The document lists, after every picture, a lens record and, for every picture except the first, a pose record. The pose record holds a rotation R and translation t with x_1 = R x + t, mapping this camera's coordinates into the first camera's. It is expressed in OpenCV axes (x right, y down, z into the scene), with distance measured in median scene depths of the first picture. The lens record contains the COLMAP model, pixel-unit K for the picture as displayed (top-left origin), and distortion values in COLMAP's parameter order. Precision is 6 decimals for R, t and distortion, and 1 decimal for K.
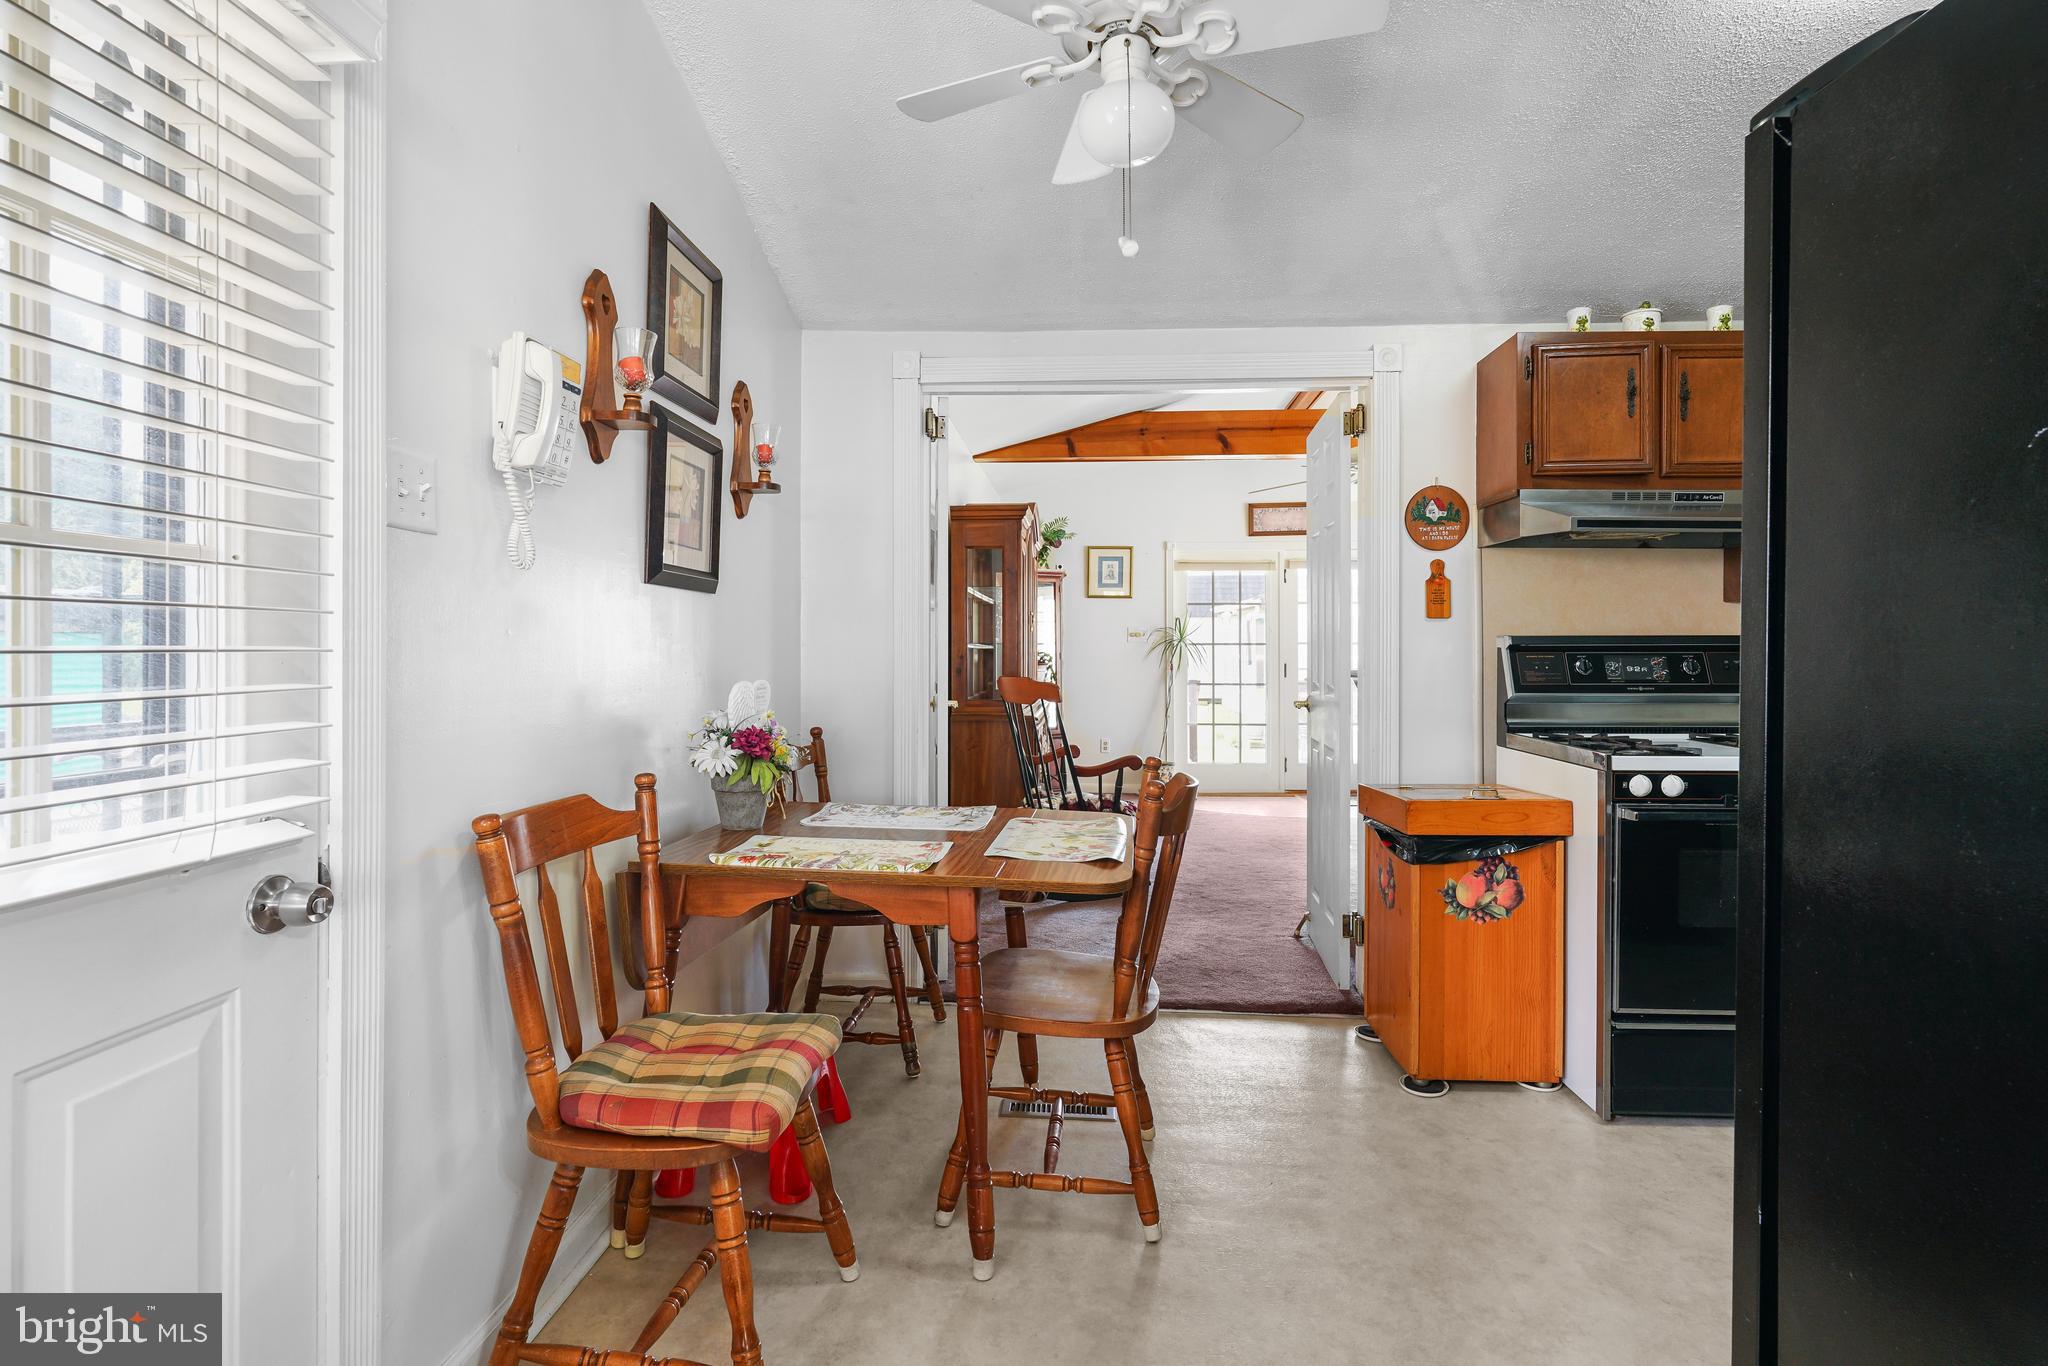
lens RADIAL K [[977.8, 0, 1027.8], [0, 977.8, 657.2], [0, 0, 1]] dist [0.002433, 0.000276]
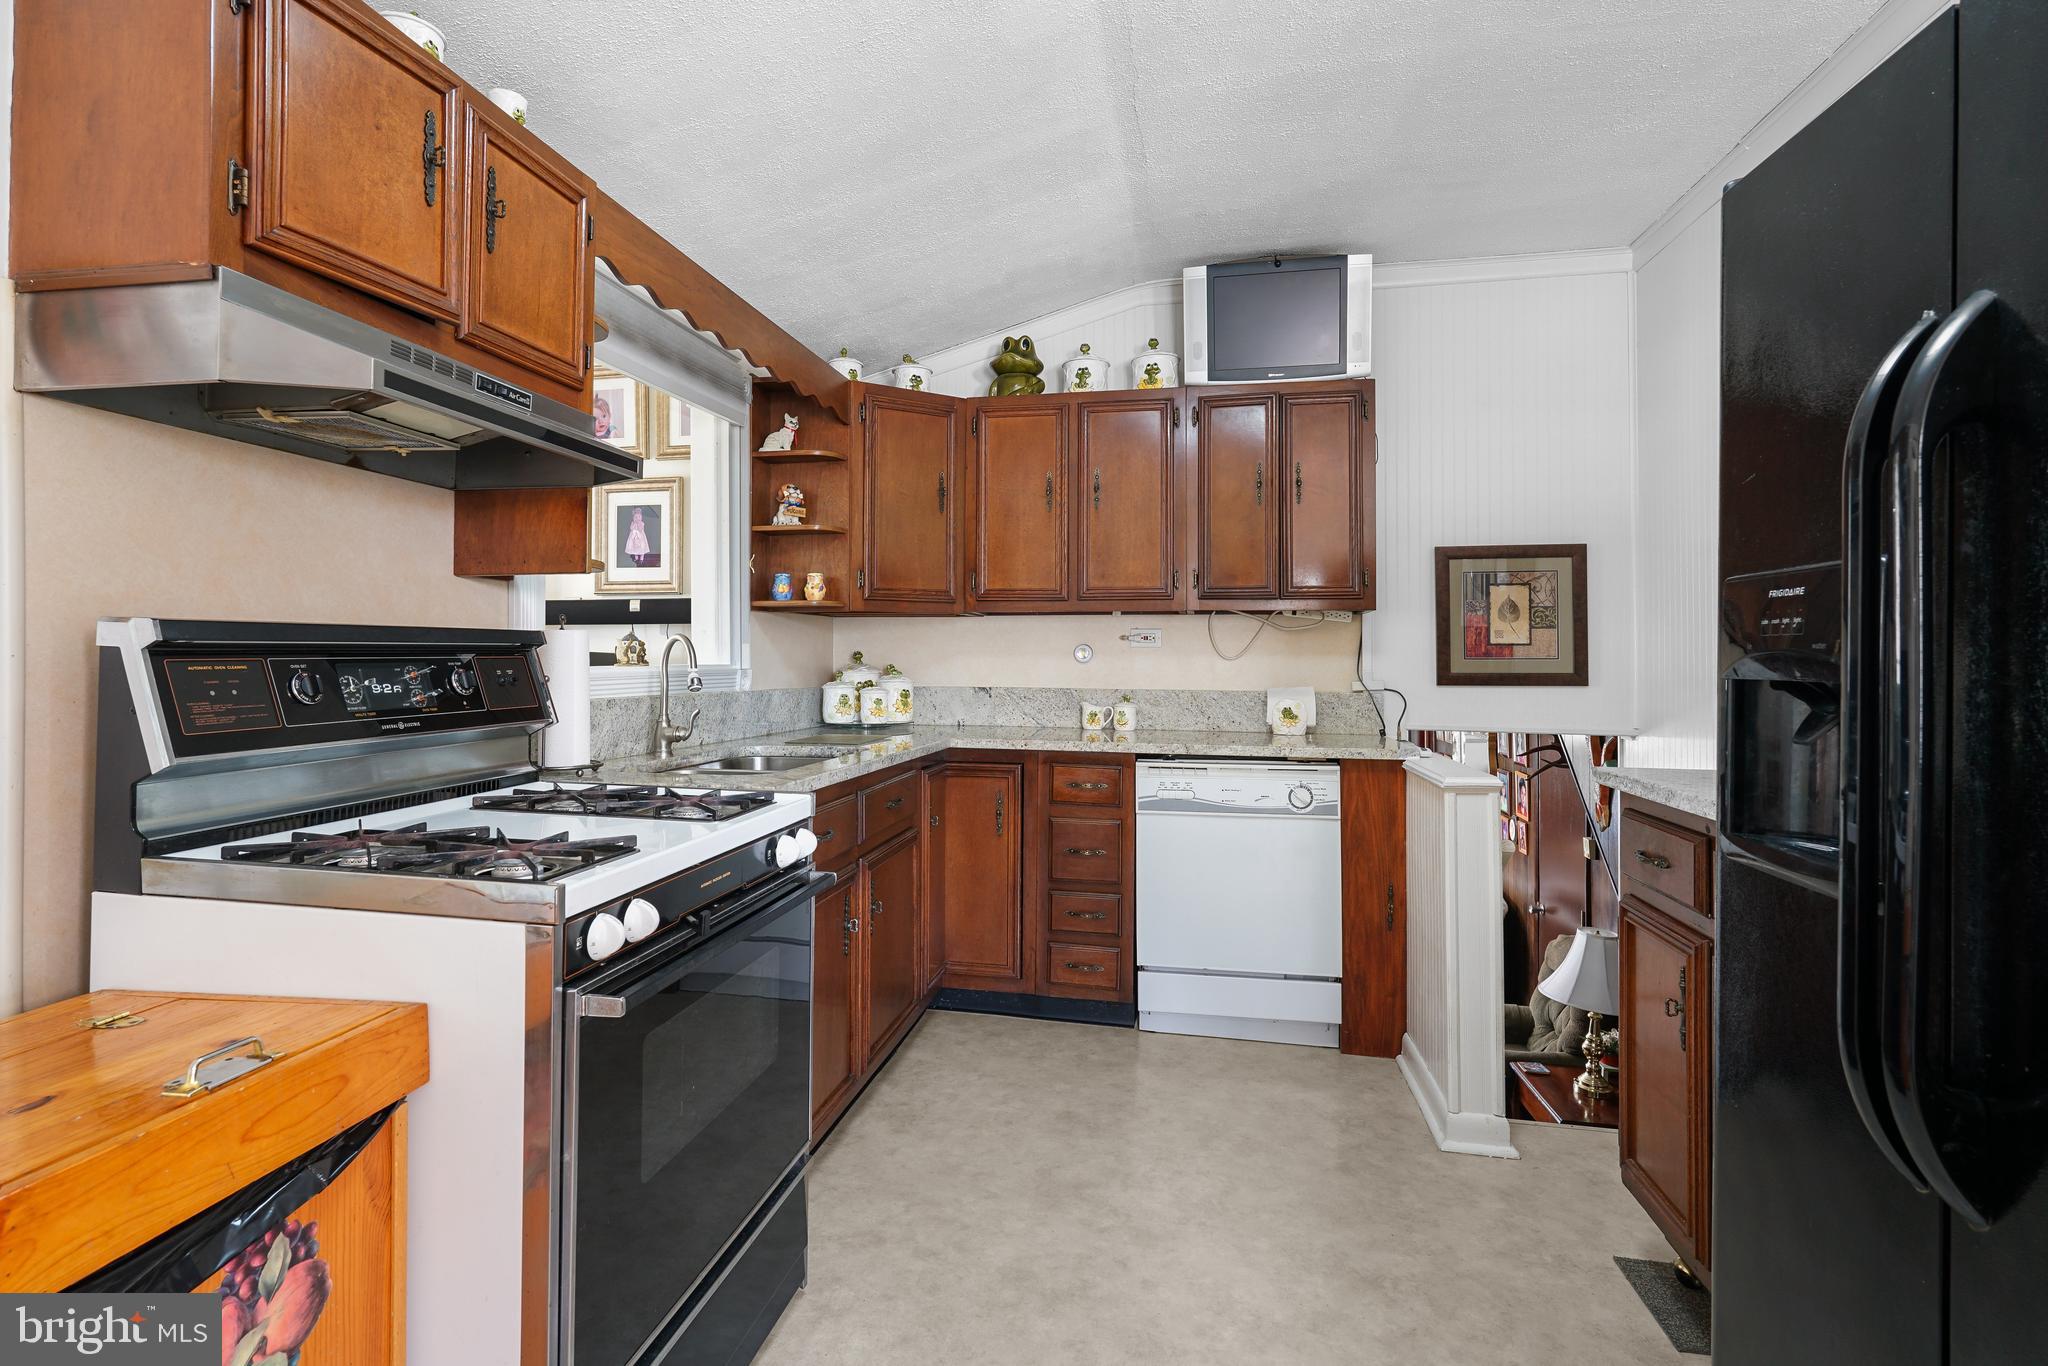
lens RADIAL K [[1002.3, 0, 1013.6], [0, 1002.3, 643.2], [0, 0, 1]] dist [-0.001214, -0.000234]
pose [[0.132614, 0.009586, 0.991121, 0.145161], [-0.000680, 0.999954, -0.009581, -0.008981], [-0.991167, 0.000596, 0.132615, 0.675231]]
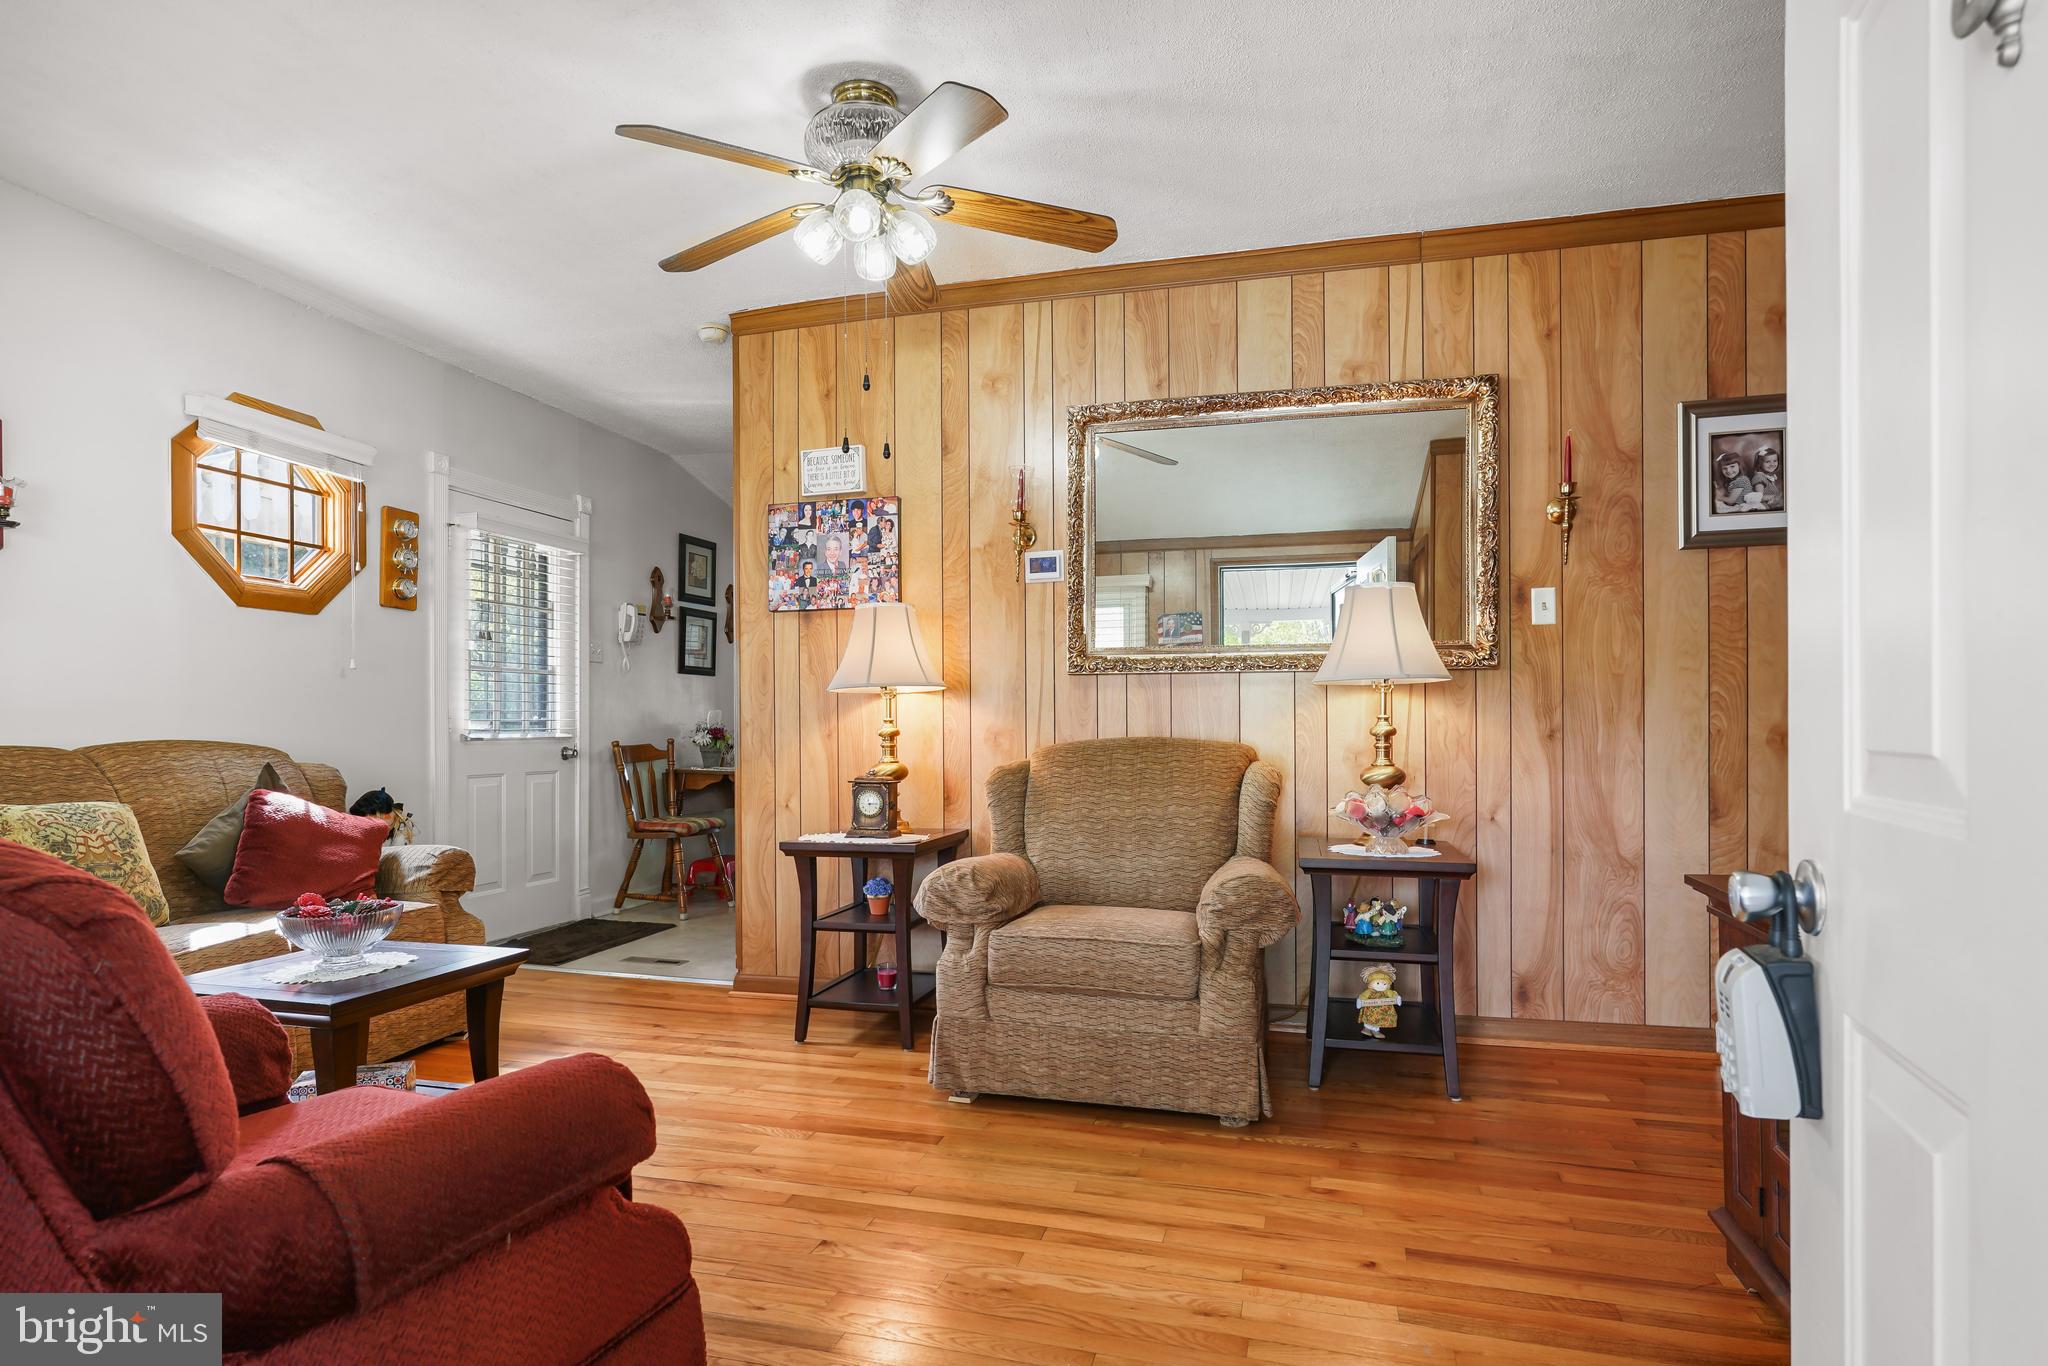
lens RADIAL K [[1063.3, 0, 1028.2], [0, 1063.3, 731.0], [0, 0, 1]] dist [0.000759, 0.000051]
pose [[0.979290, -0.002261, -0.202451, 0.972403], [0.001928, 0.999996, -0.001841, 0.076134], [0.202455, 0.001413, 0.979291, -1.420200]]
